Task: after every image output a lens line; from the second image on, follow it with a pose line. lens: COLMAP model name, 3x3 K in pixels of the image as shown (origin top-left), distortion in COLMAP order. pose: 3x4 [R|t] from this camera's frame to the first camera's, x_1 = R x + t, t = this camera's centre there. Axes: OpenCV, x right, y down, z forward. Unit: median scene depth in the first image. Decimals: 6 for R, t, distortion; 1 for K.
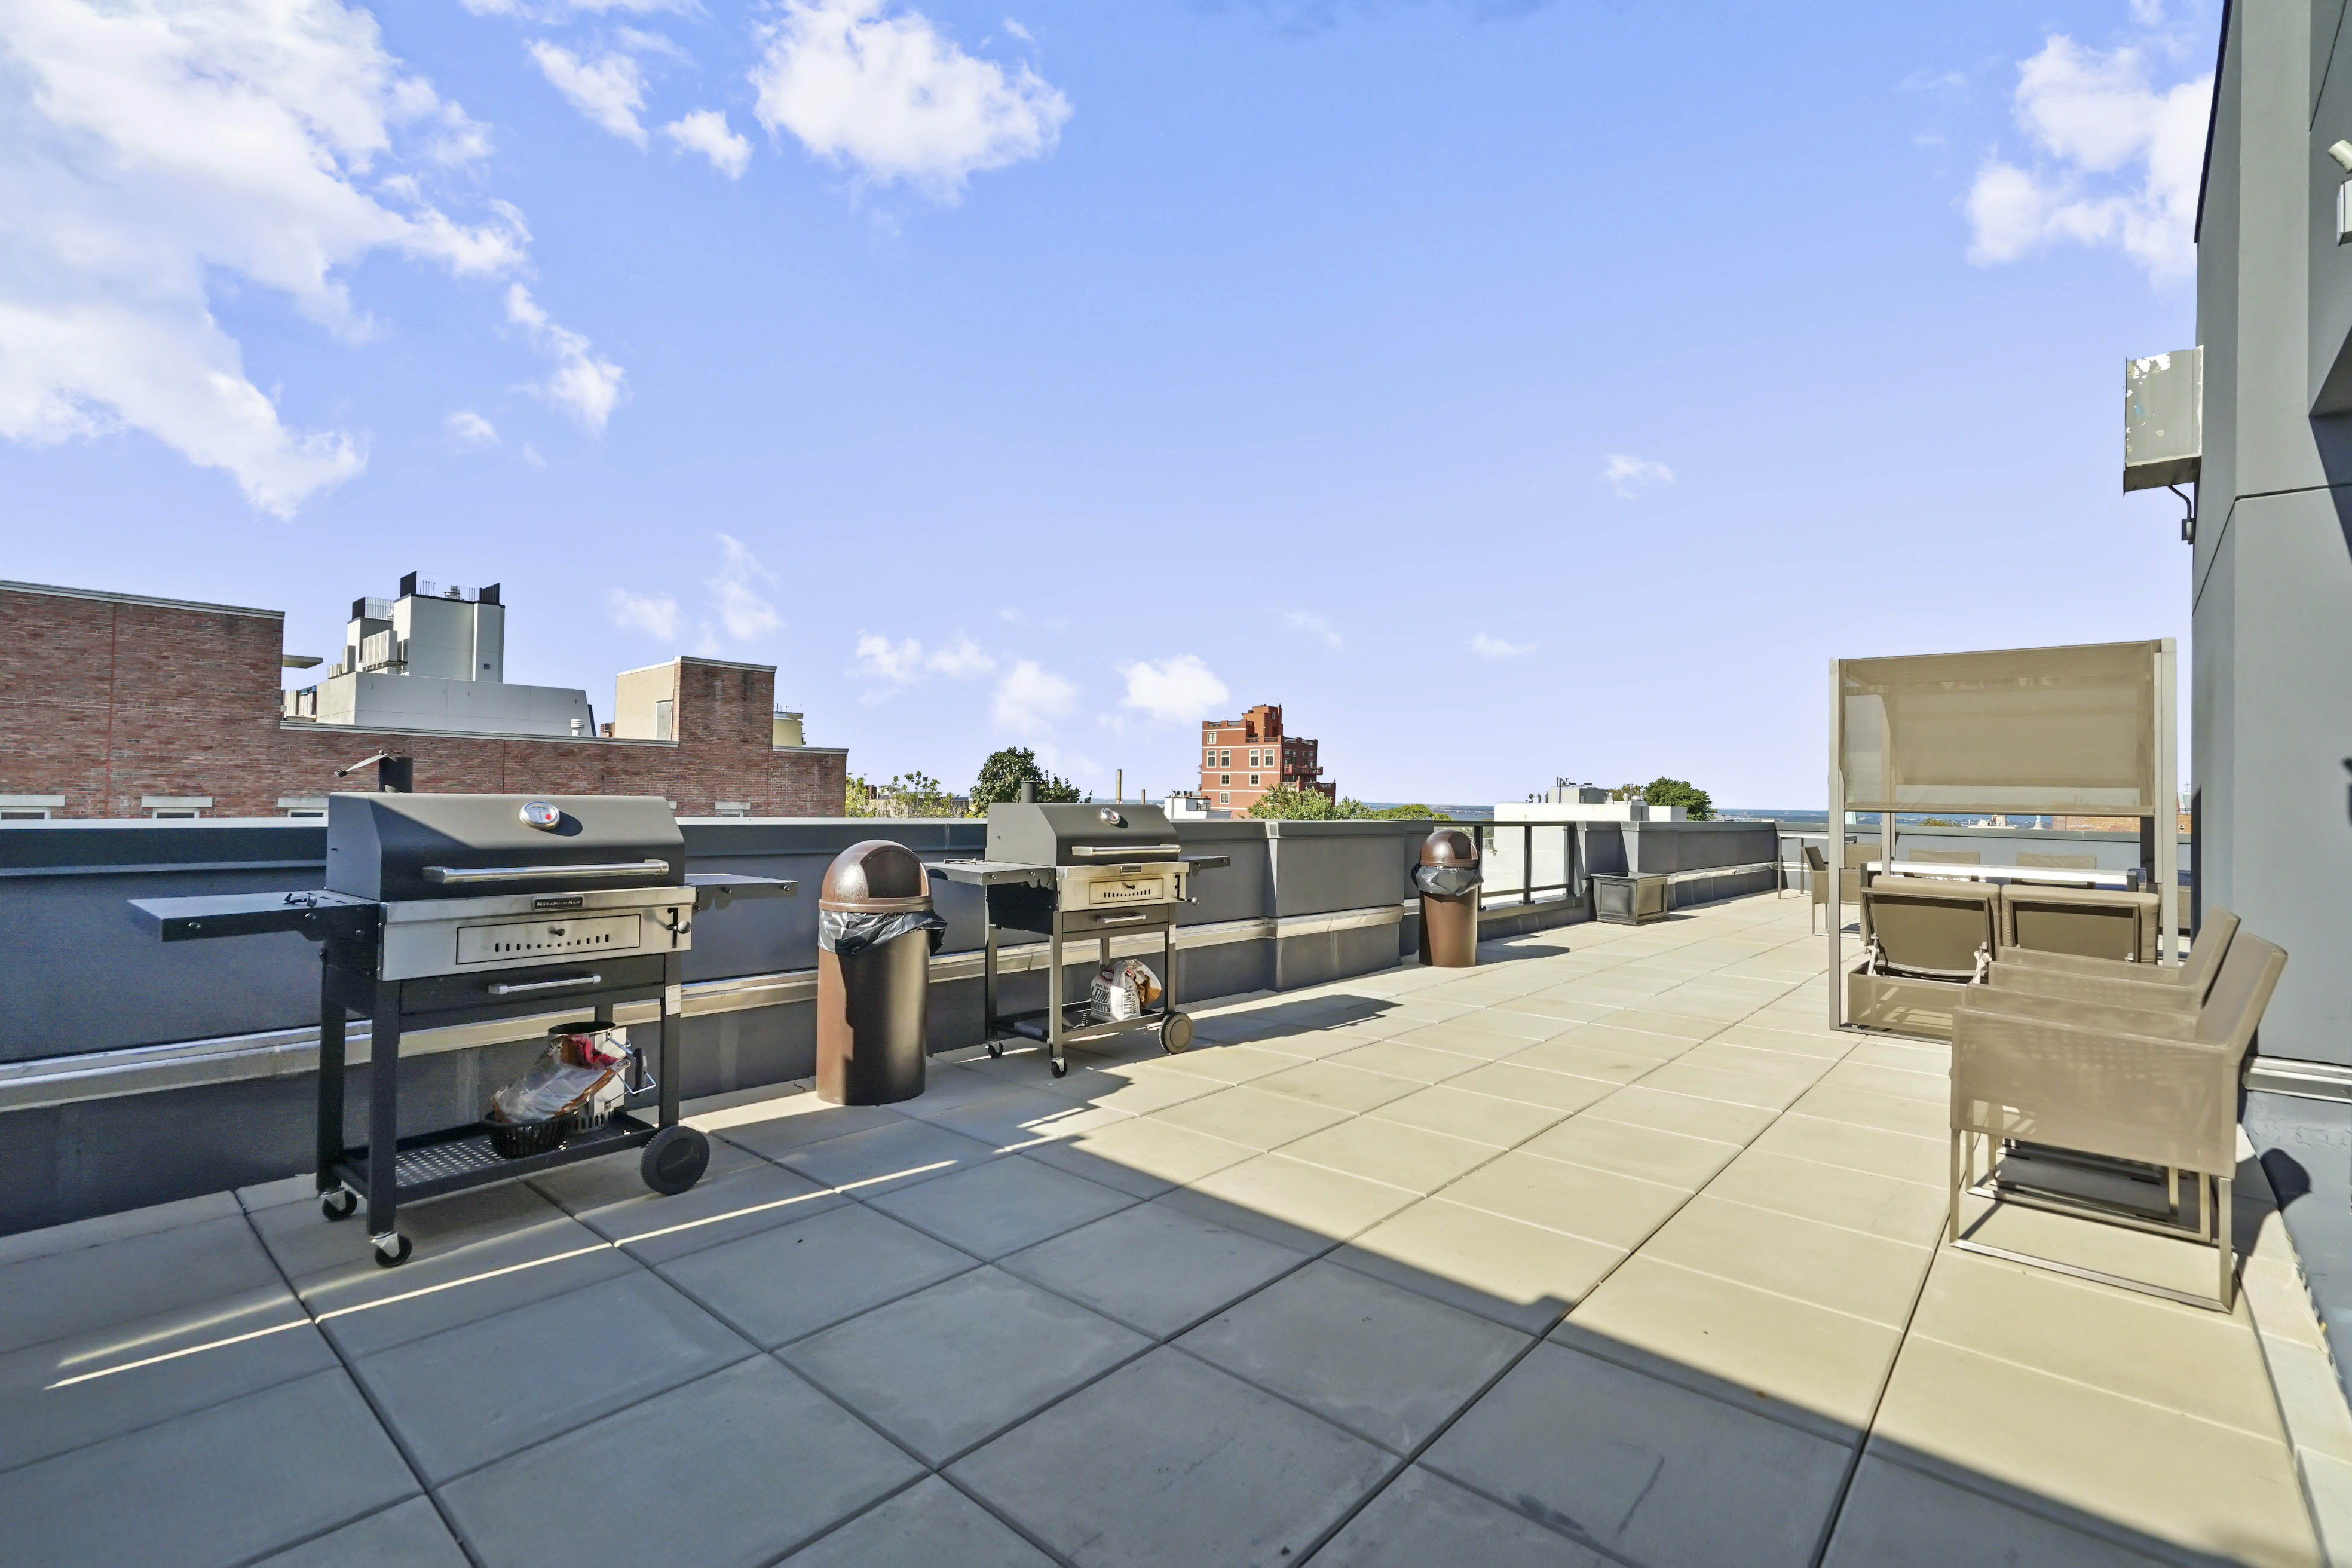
lens RADIAL K [[1085.3, 0, 1184.7], [0, 1085.3, 786.7], [0, 0, 1]] dist [0.012560, 0.002918]
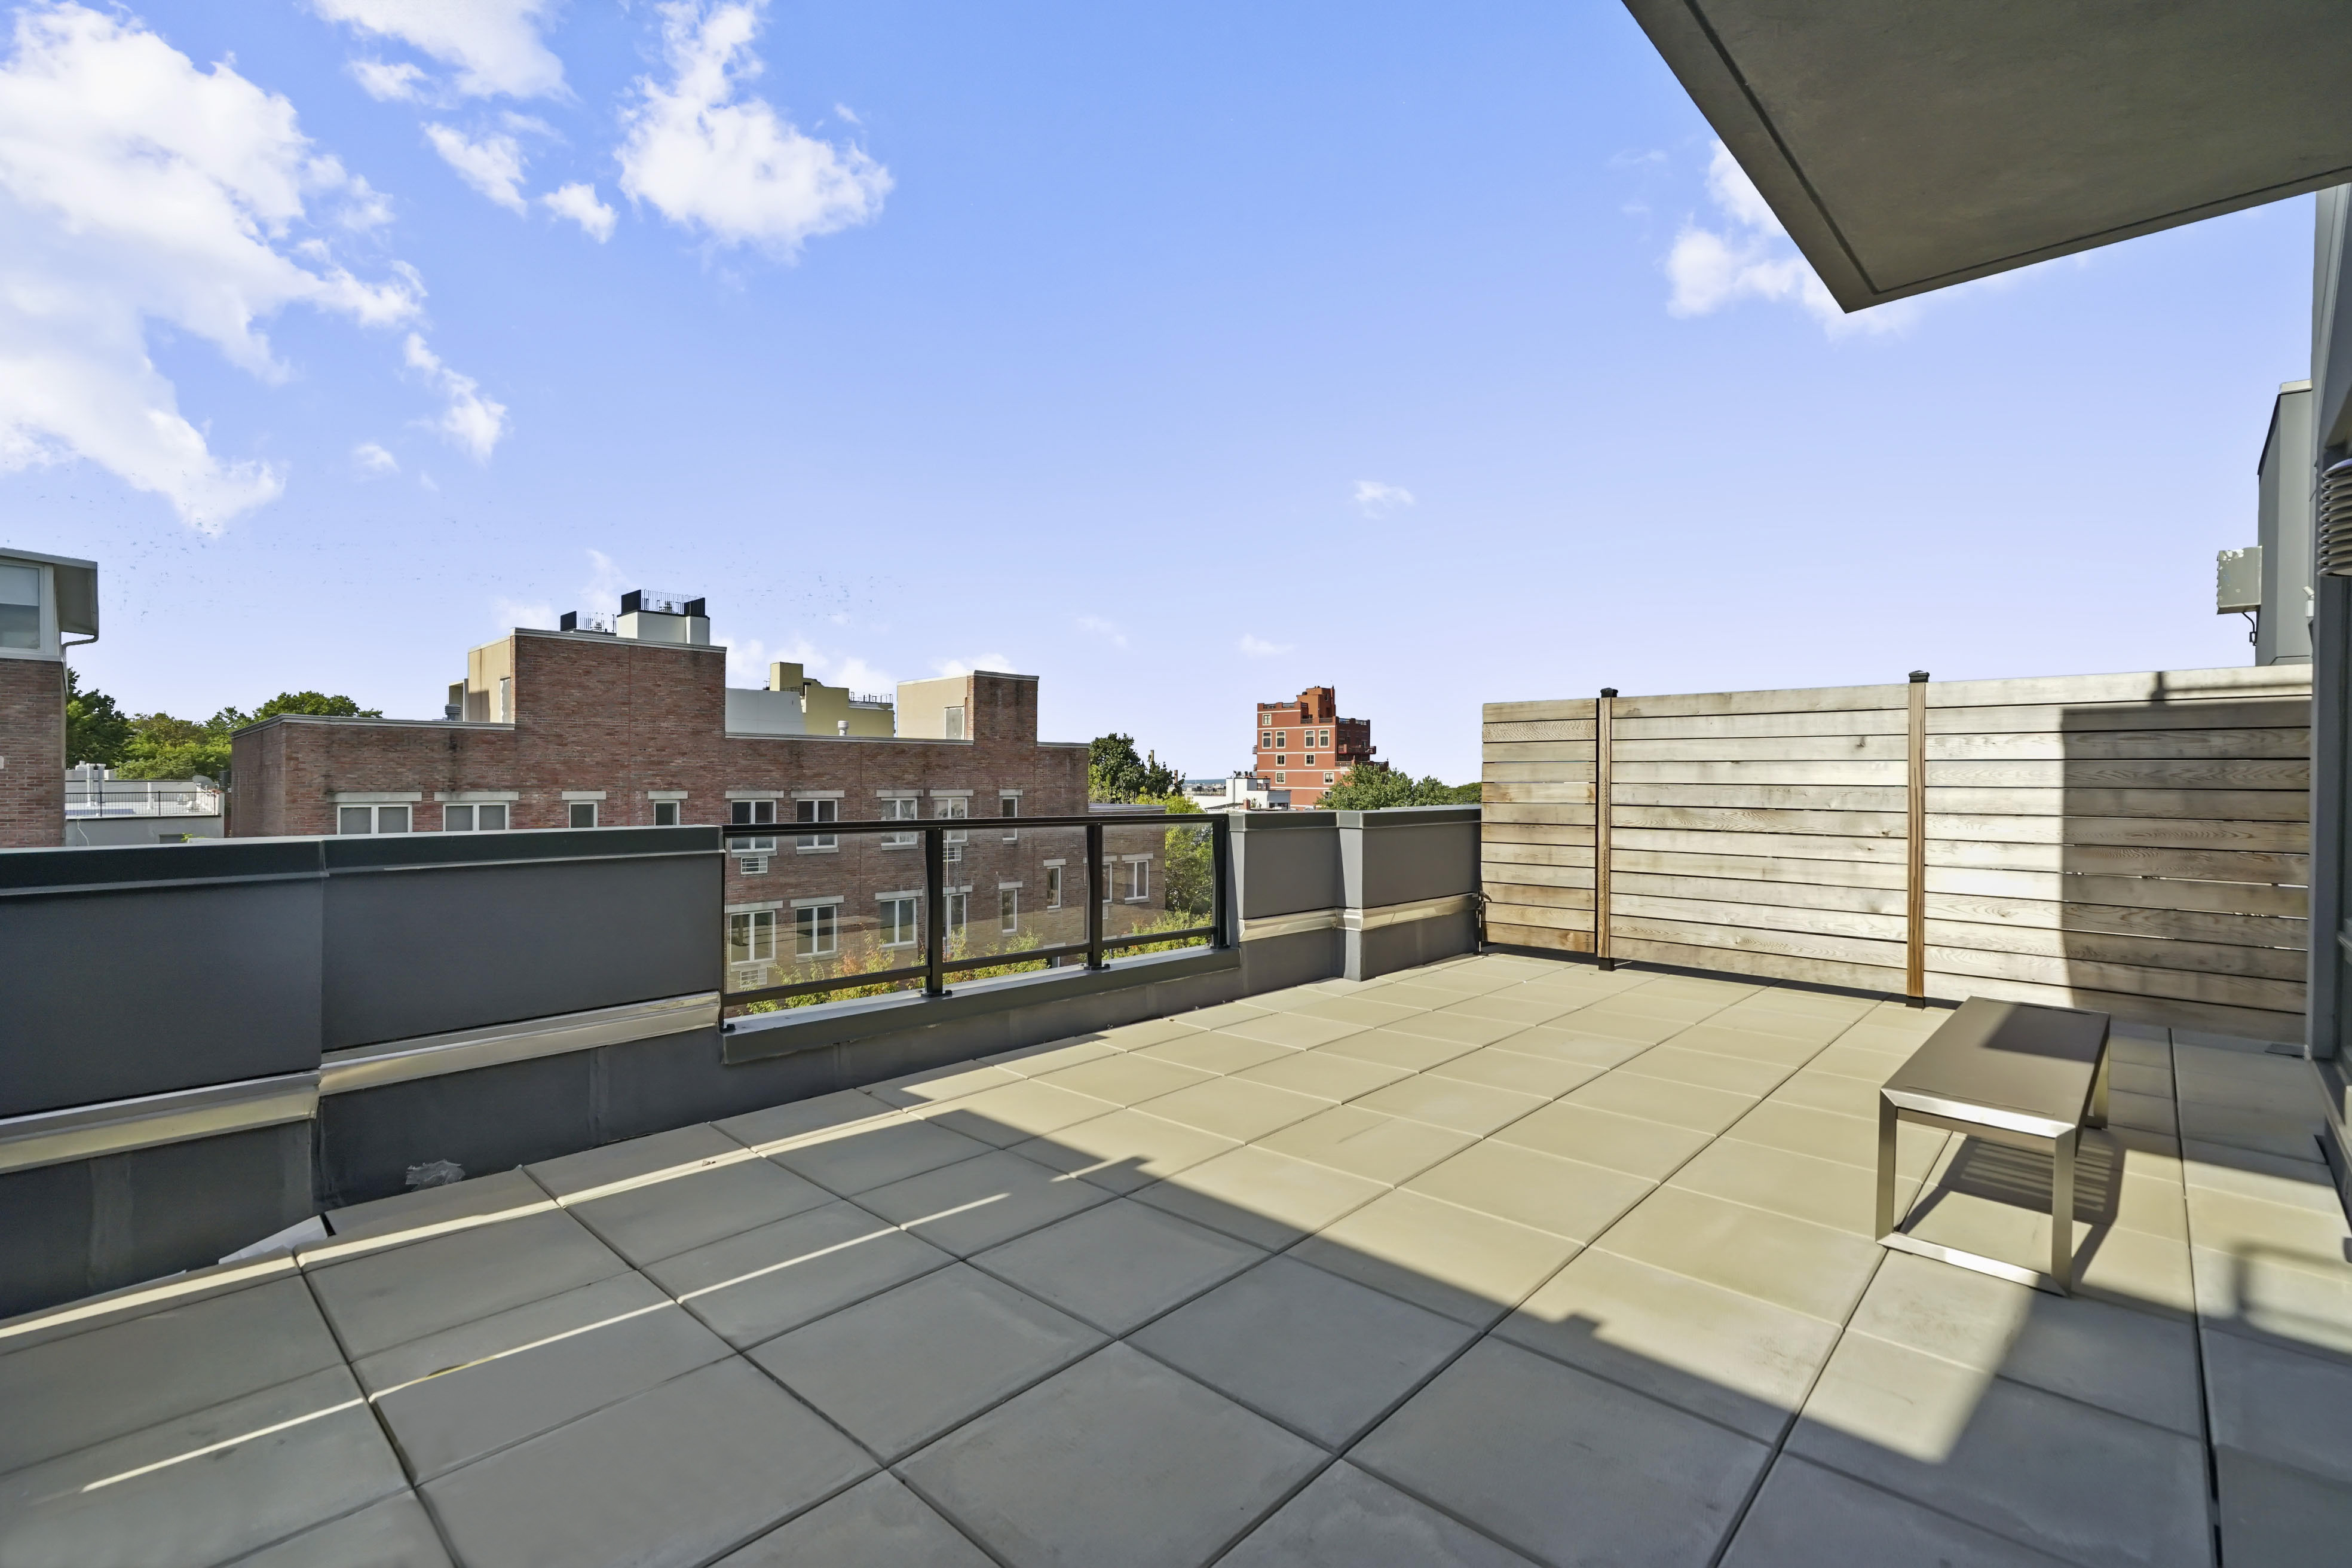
lens RADIAL K [[1085.3, 0, 1177.9], [0, 1085.3, 804.5], [0, 0, 1]] dist [0.012560, 0.002918]
pose [[0.999588, -0.013985, -0.025069, -0.039888], [0.014852, 0.999285, 0.034756, -0.001645], [0.024565, -0.035114, 0.999081, -0.042446]]
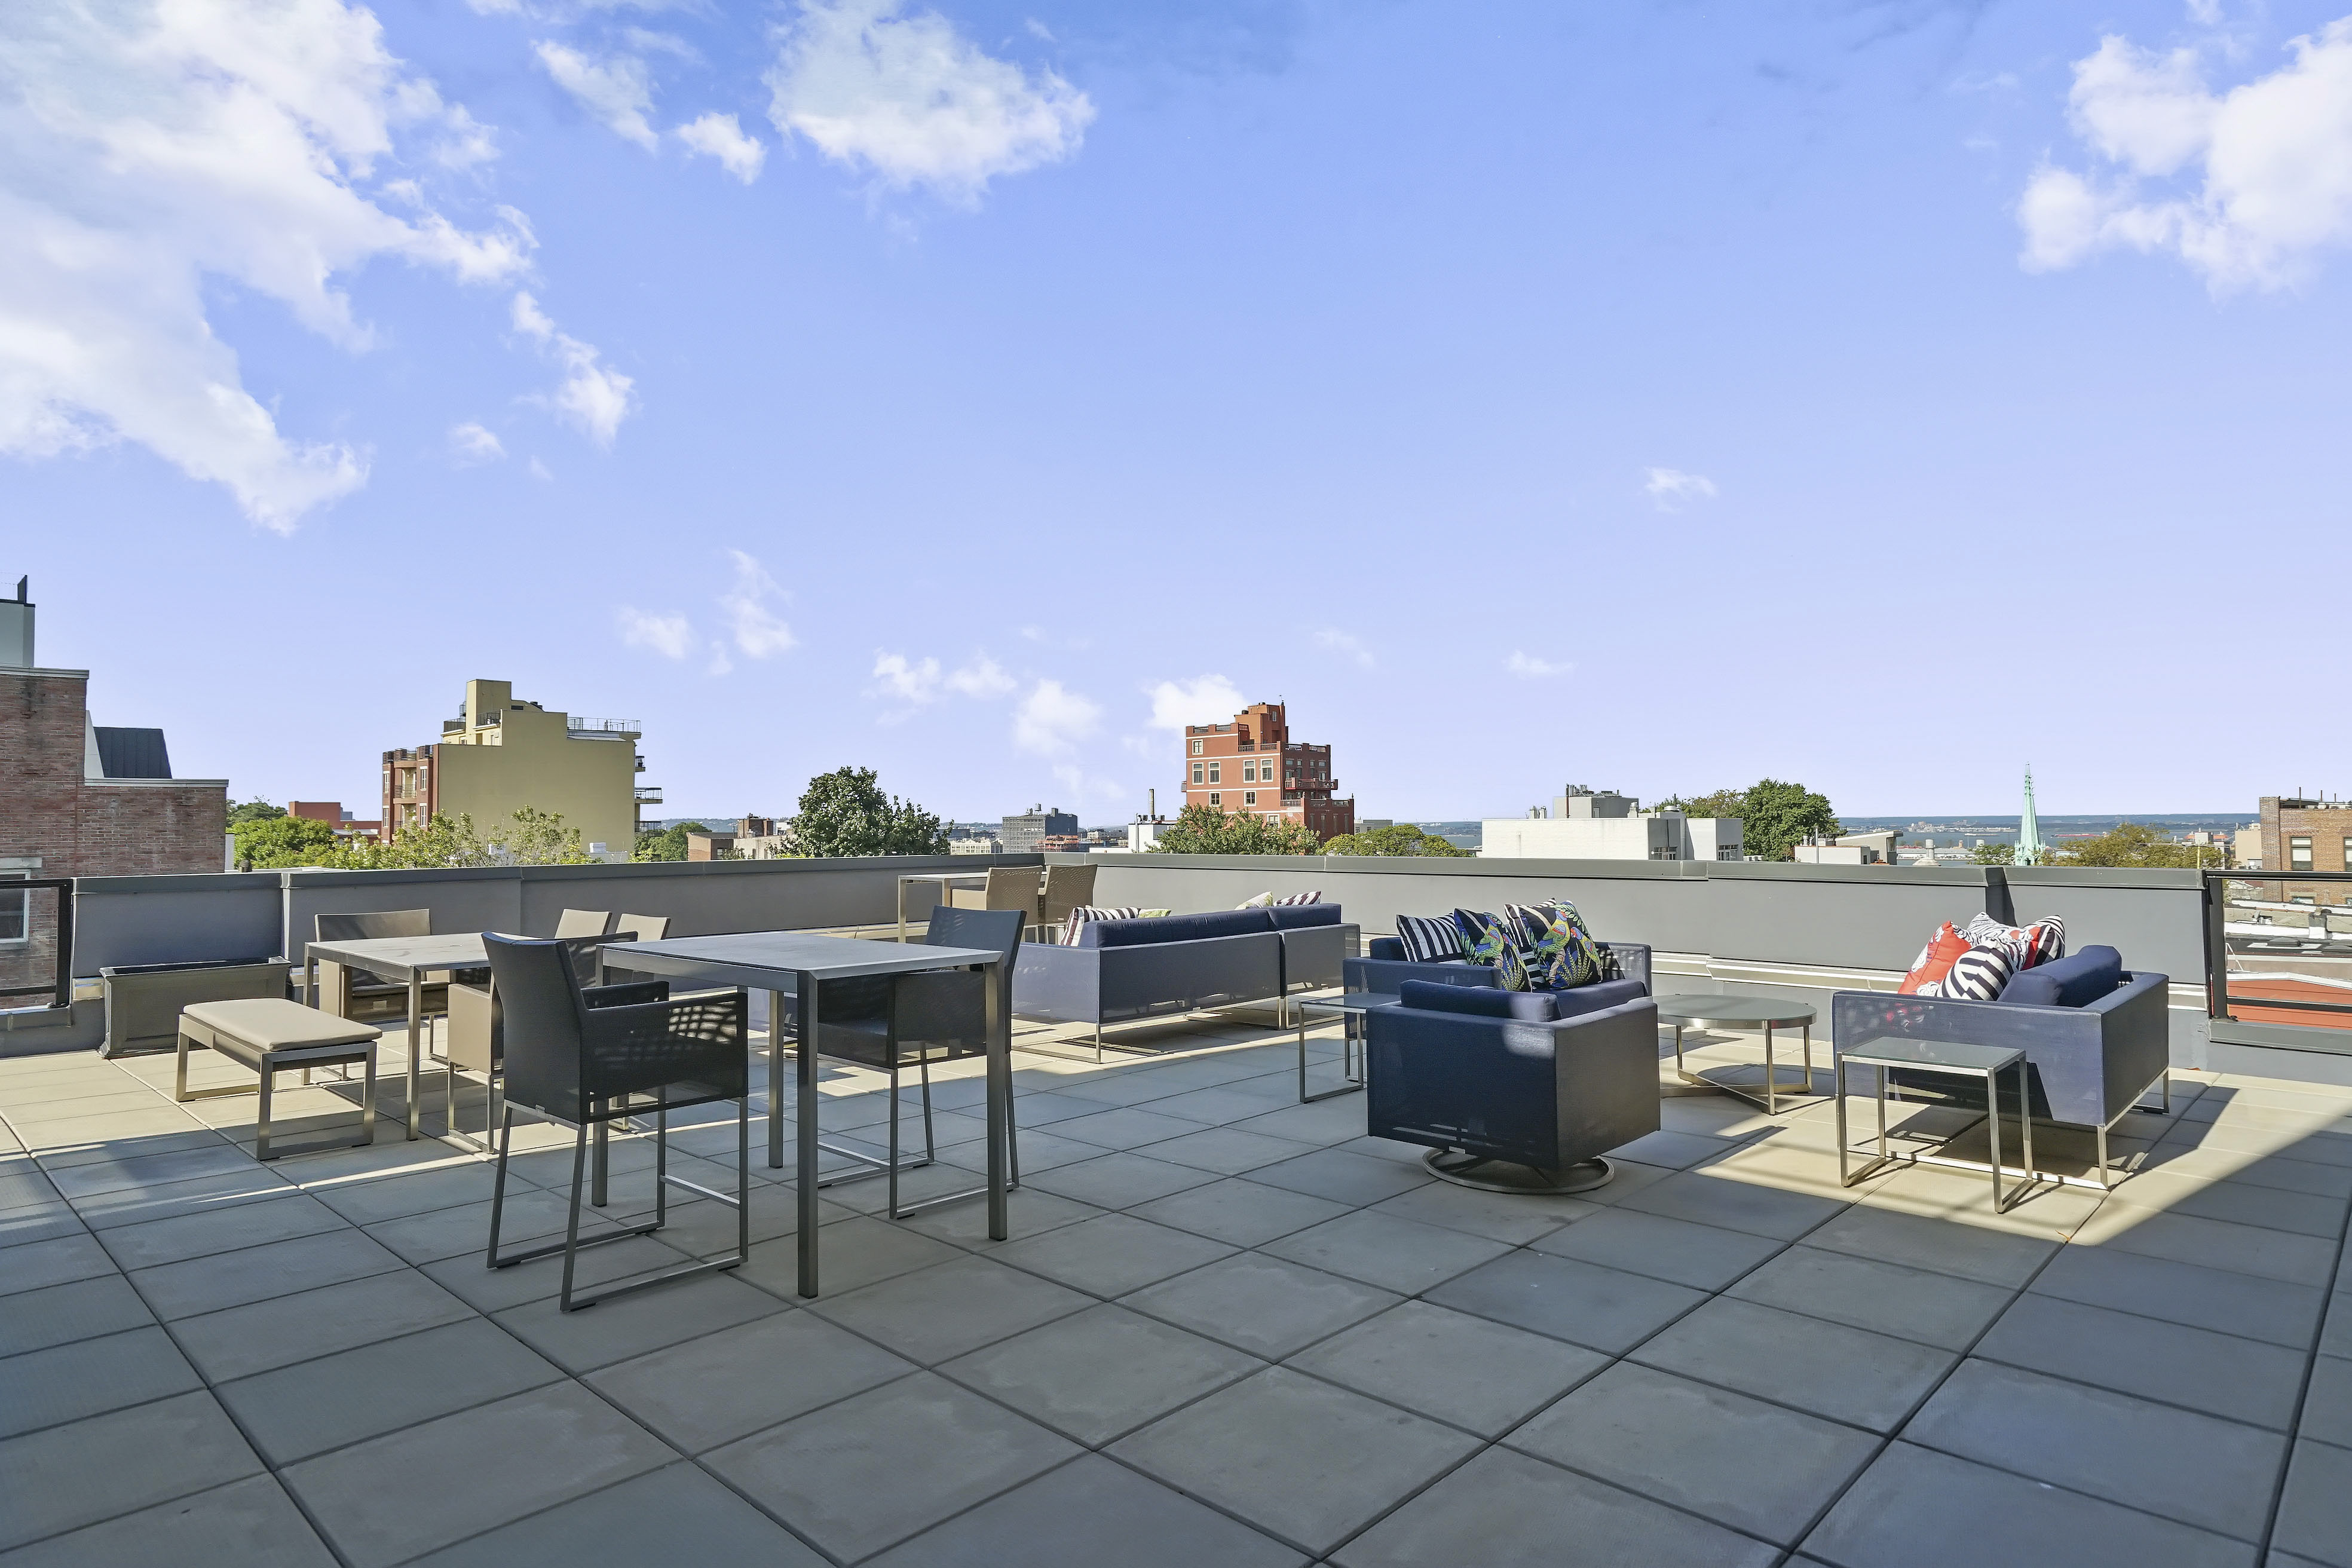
lens RADIAL K [[1327.1, 0, 1174.3], [0, 1327.1, 791.9], [0, 0, 1]] dist [0.014324, 0.002847]
pose [[0.997137, -0.028630, -0.069984, 0.085189], [0.027762, 0.999525, -0.013349, 0.000701], [0.070333, 0.011368, 0.997459, 0.032324]]
